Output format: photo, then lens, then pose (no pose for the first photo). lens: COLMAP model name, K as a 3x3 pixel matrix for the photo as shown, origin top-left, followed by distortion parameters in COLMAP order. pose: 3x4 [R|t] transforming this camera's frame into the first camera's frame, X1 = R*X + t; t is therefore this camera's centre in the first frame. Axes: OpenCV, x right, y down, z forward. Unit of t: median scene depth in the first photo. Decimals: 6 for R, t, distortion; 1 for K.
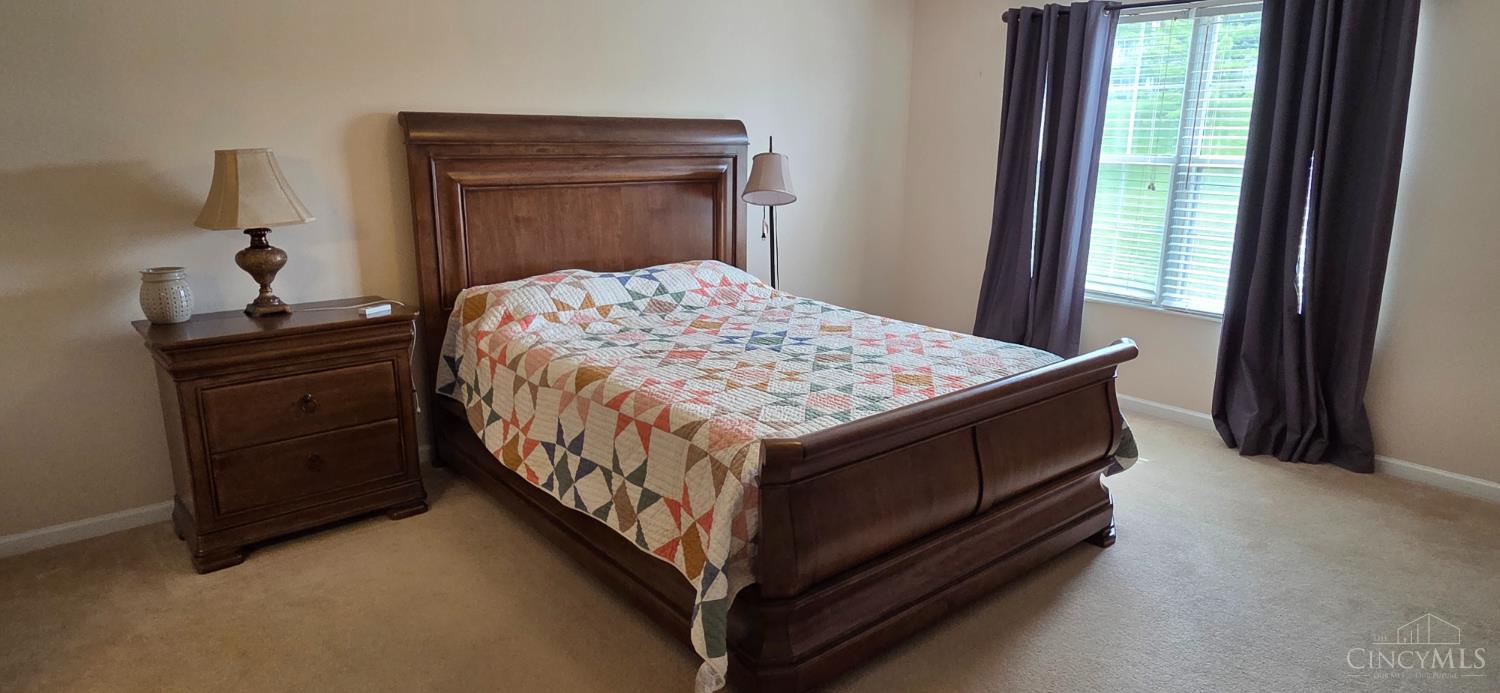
lens RADIAL K [[849.8, 0, 761.8], [0, 849.8, 339.0], [0, 0, 1]] dist [-0.004382, 0.001583]
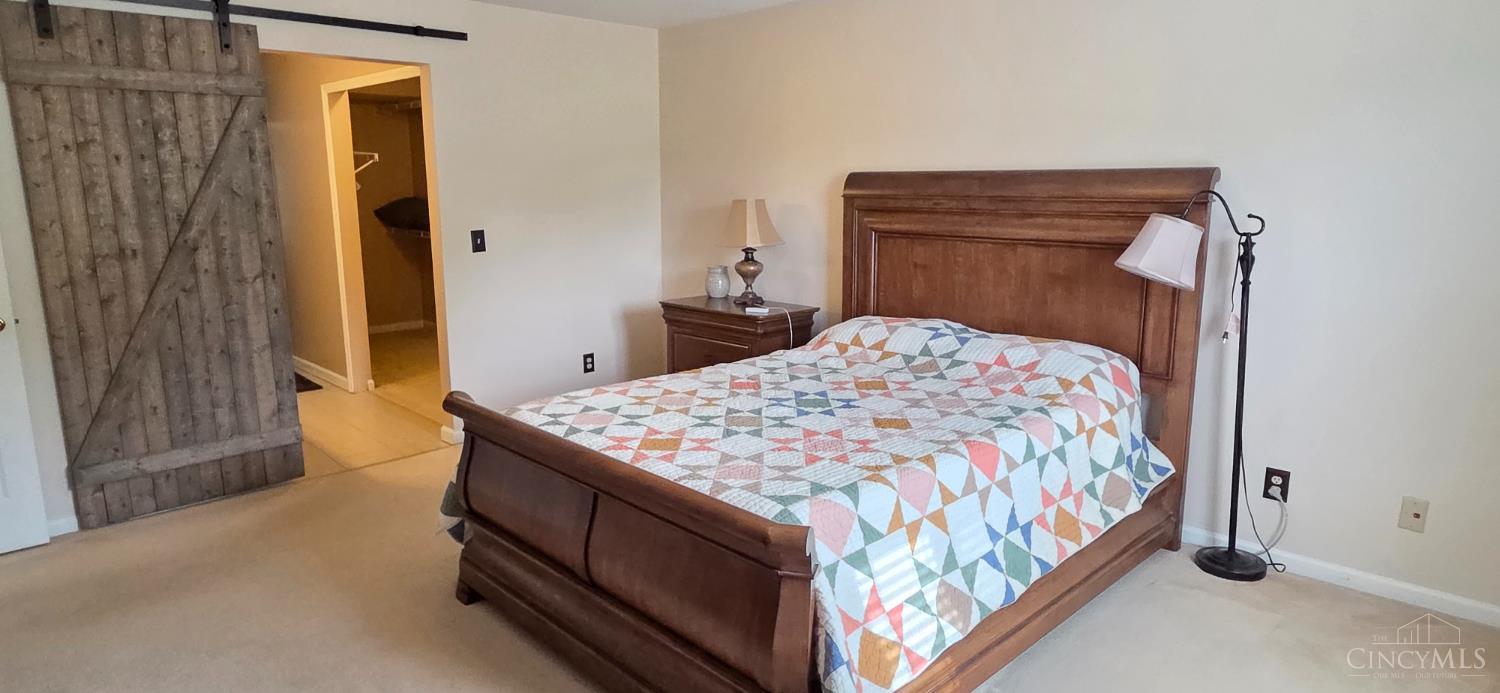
lens RADIAL K [[849.8, 0, 750.9], [0, 849.8, 343.6], [0, 0, 1]] dist [-0.004382, 0.001583]
pose [[0.074330, 0.180198, -0.980818, 1.000198], [-0.226304, 0.960927, 0.159394, -0.214643], [0.971216, 0.210116, 0.112205, 0.868908]]
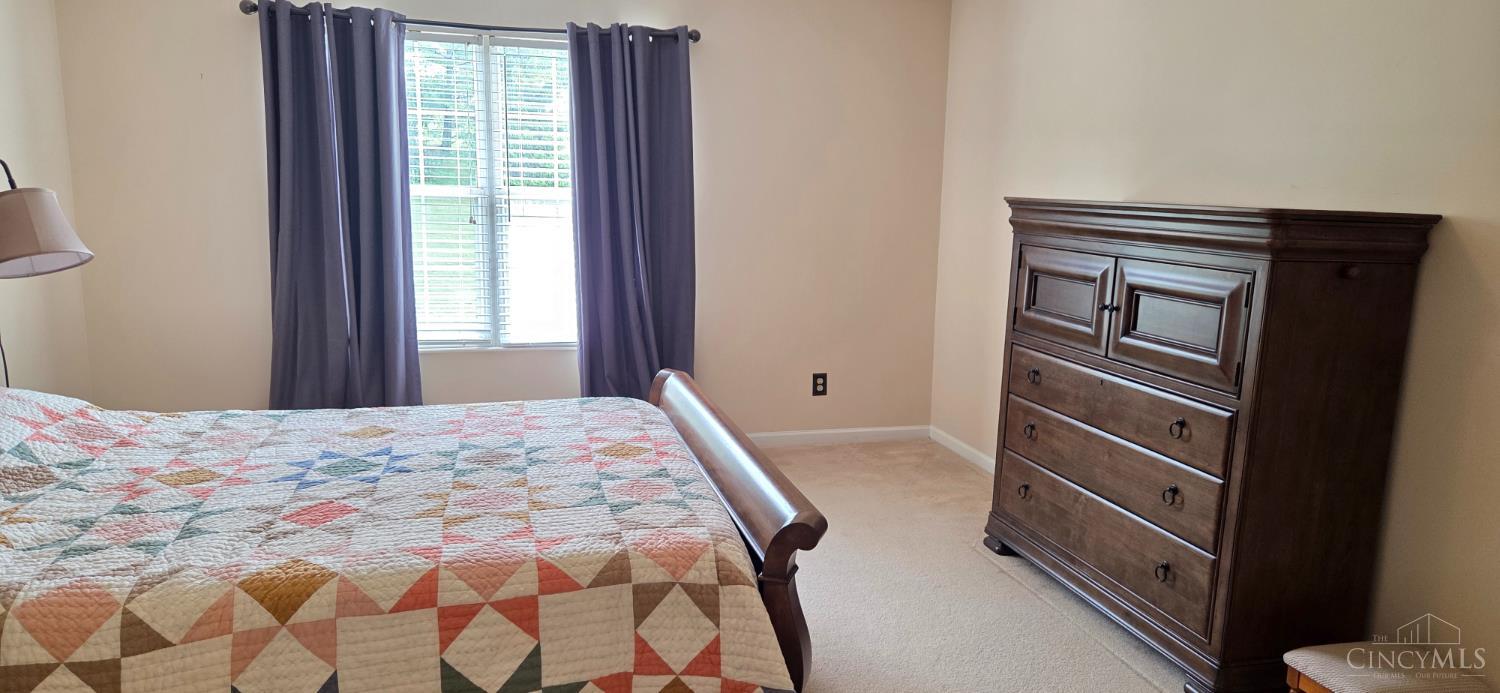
lens RADIAL K [[993.2, 0, 763.4], [0, 993.2, 360.1], [0, 0, 1]] dist [0.024962, -0.006865]
pose [[0.414473, -0.163875, 0.895186, -0.594822], [0.192026, 0.977255, 0.089991, -0.095765], [-0.889572, 0.134600, 0.436514, 0.371238]]
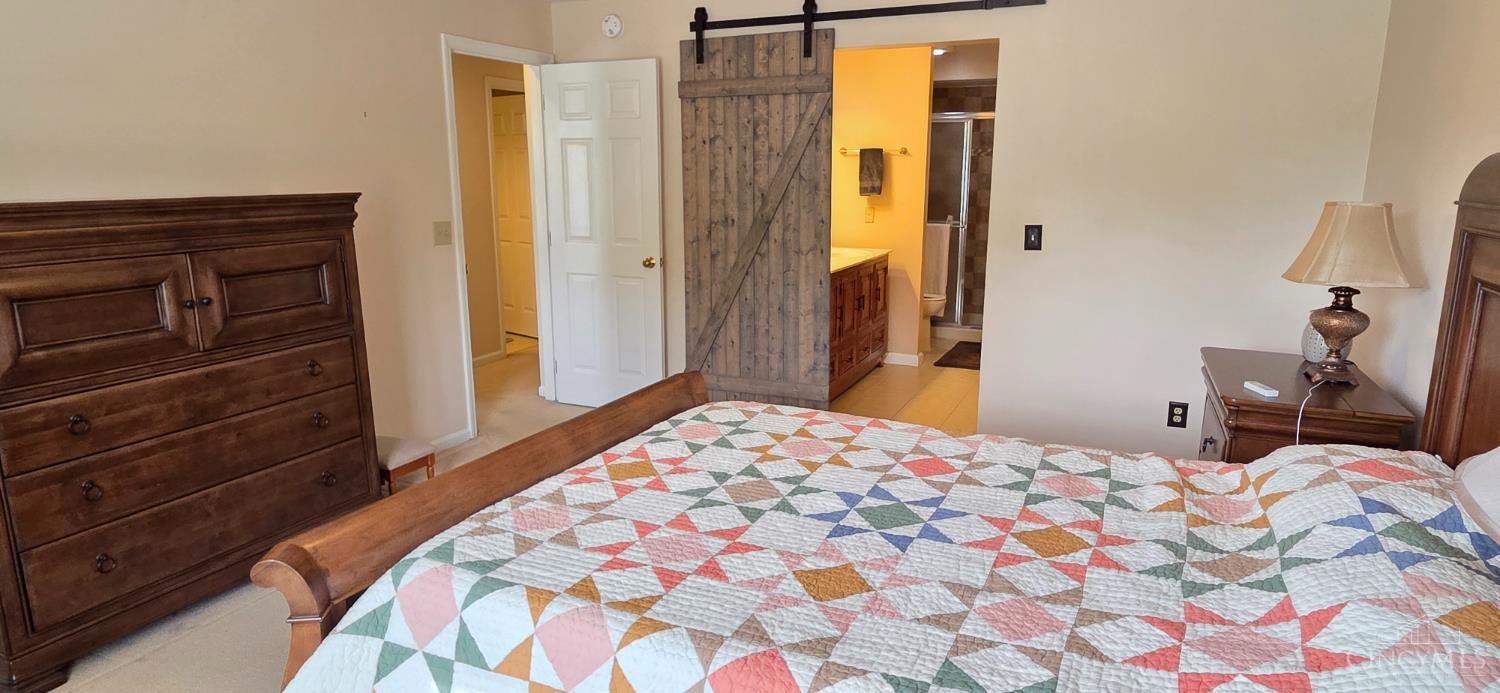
lens RADIAL K [[849.8, 0, 753.7], [0, 849.8, 338.5], [0, 0, 1]] dist [-0.004382, 0.001583]
pose [[-0.903996, 0.074259, -0.421043, 0.370976], [-0.107790, 0.913403, 0.392526, -0.372586], [0.413731, 0.400226, -0.817708, 1.515012]]
